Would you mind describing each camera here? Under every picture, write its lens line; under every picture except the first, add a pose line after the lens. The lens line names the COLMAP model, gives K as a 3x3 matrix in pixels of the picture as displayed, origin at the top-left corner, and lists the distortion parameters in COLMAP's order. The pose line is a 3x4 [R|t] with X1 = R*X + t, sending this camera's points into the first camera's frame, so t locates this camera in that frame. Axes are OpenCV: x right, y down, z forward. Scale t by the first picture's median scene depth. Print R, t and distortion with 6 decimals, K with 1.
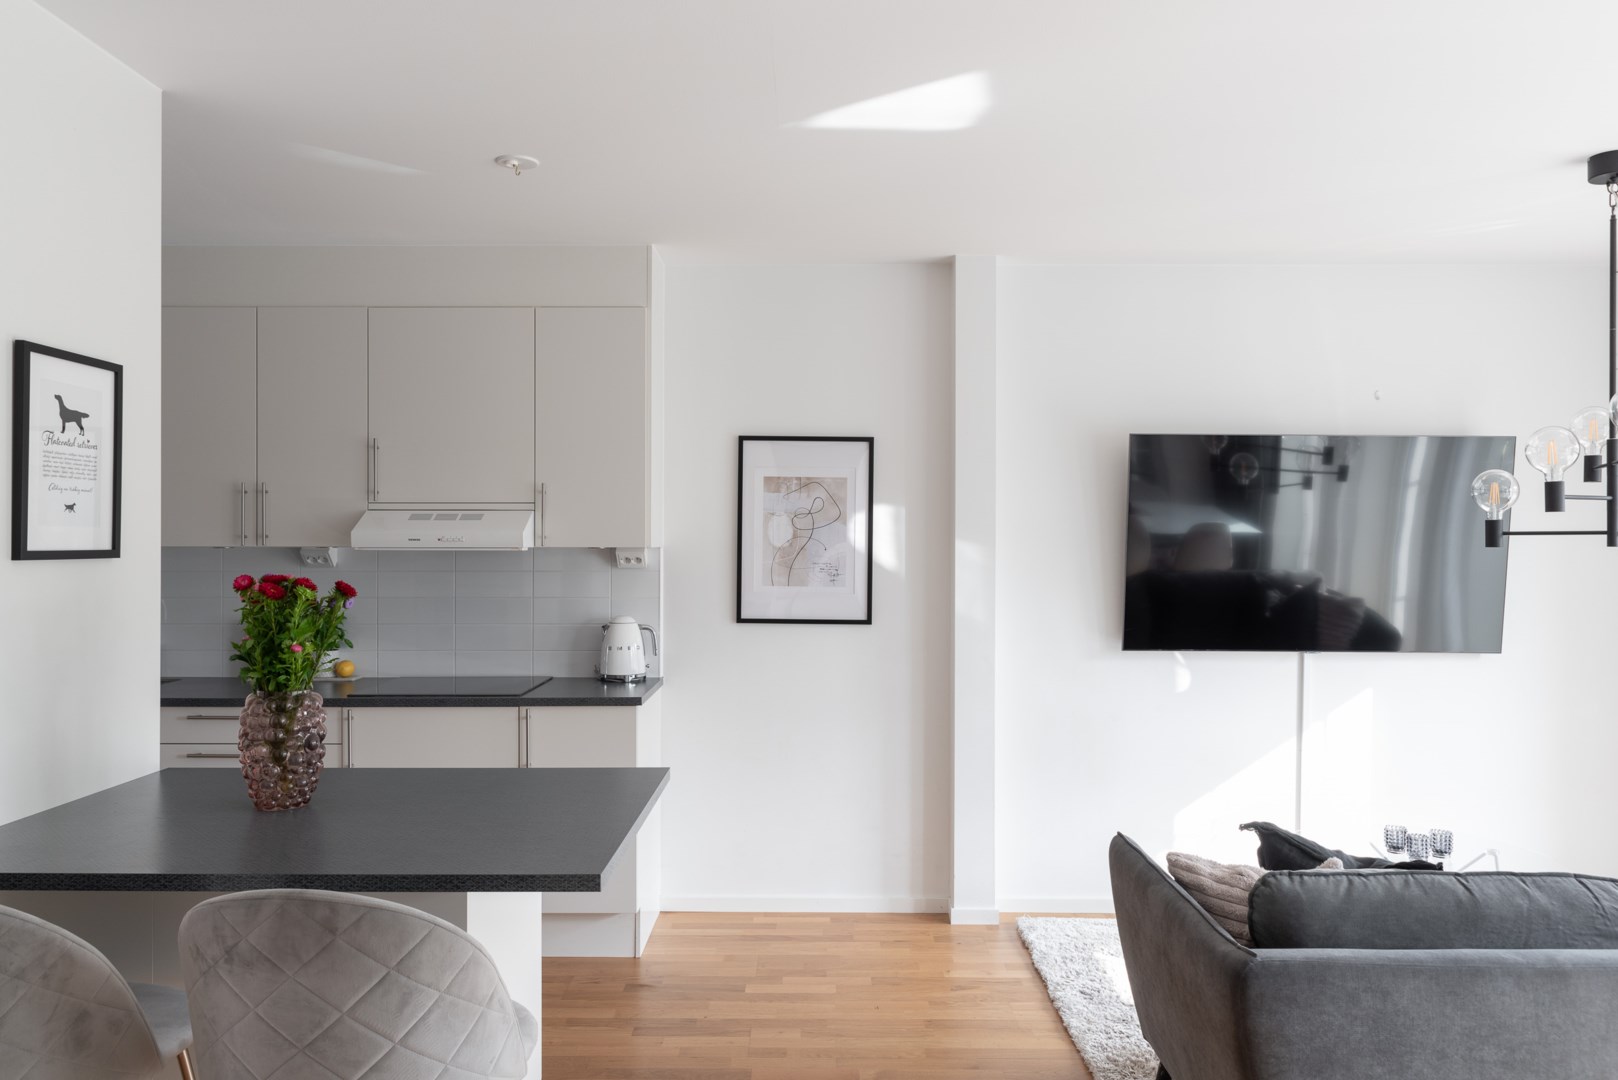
lens RADIAL K [[1176.4, 0, 809.0], [0, 1176.4, 540.0], [0, 0, 1]] dist [0.003146, -0.004036]
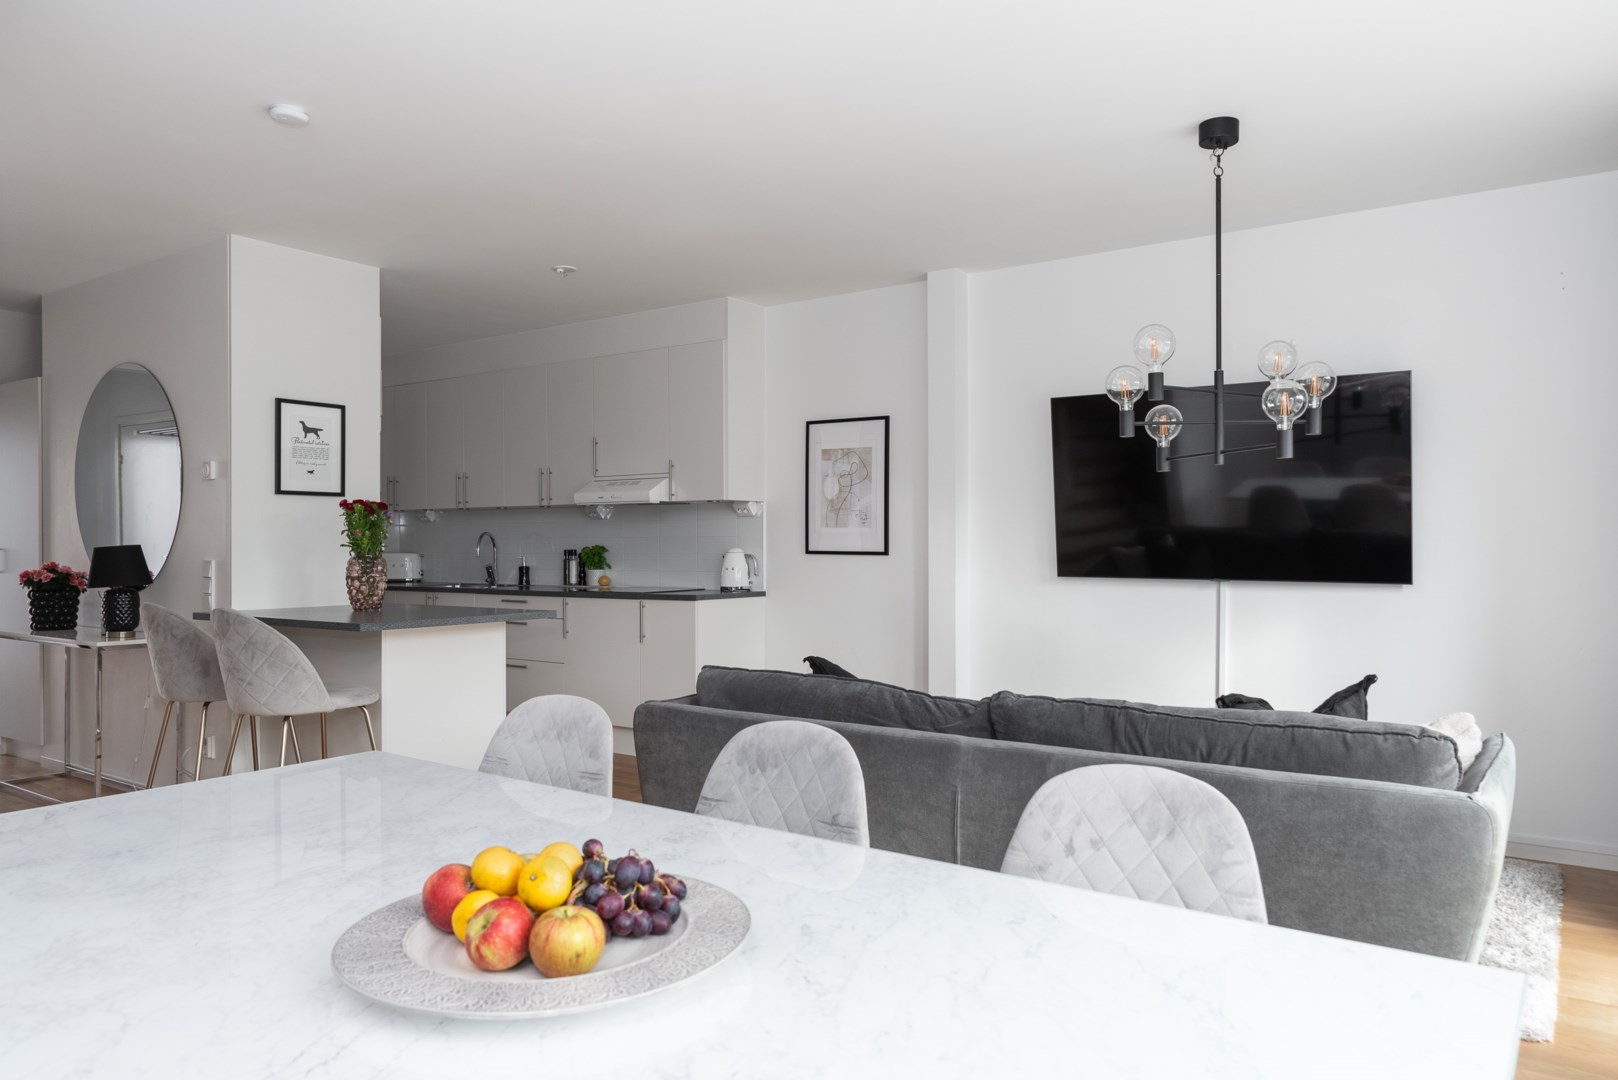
lens RADIAL K [[1086.6, 0, 806.2], [0, 1086.6, 536.5], [0, 0, 1]] dist [0.002481, 0.001587]
pose [[0.818203, -0.006798, -0.574889, 0.742498], [0.003497, 0.999970, -0.006846, 0.063057], [0.574919, 0.003591, 0.818203, -0.073966]]
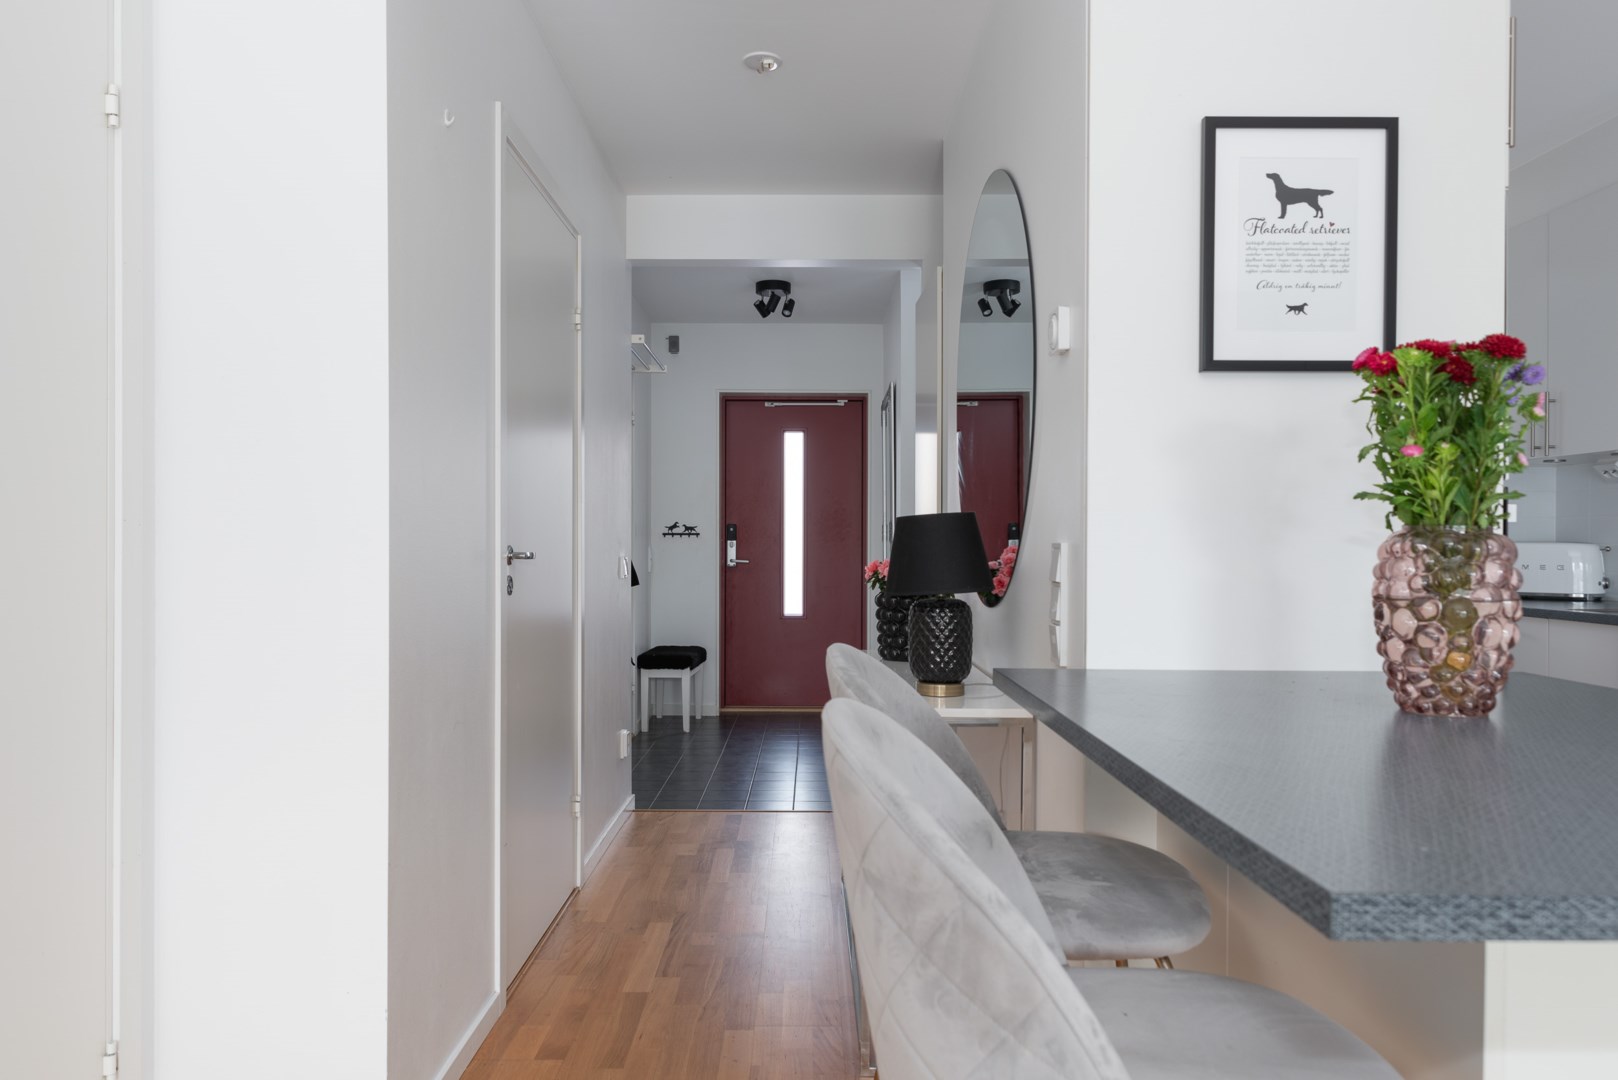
lens RADIAL K [[1104.6, 0, 808.4], [0, 1104.6, 549.0], [0, 0, 1]] dist [0.002677, 0.001420]
pose [[0.010616, 0.005723, -0.999927, 0.079203], [-0.003662, 0.999977, 0.005685, 0.078177], [0.999937, 0.003602, 0.010636, 0.373679]]
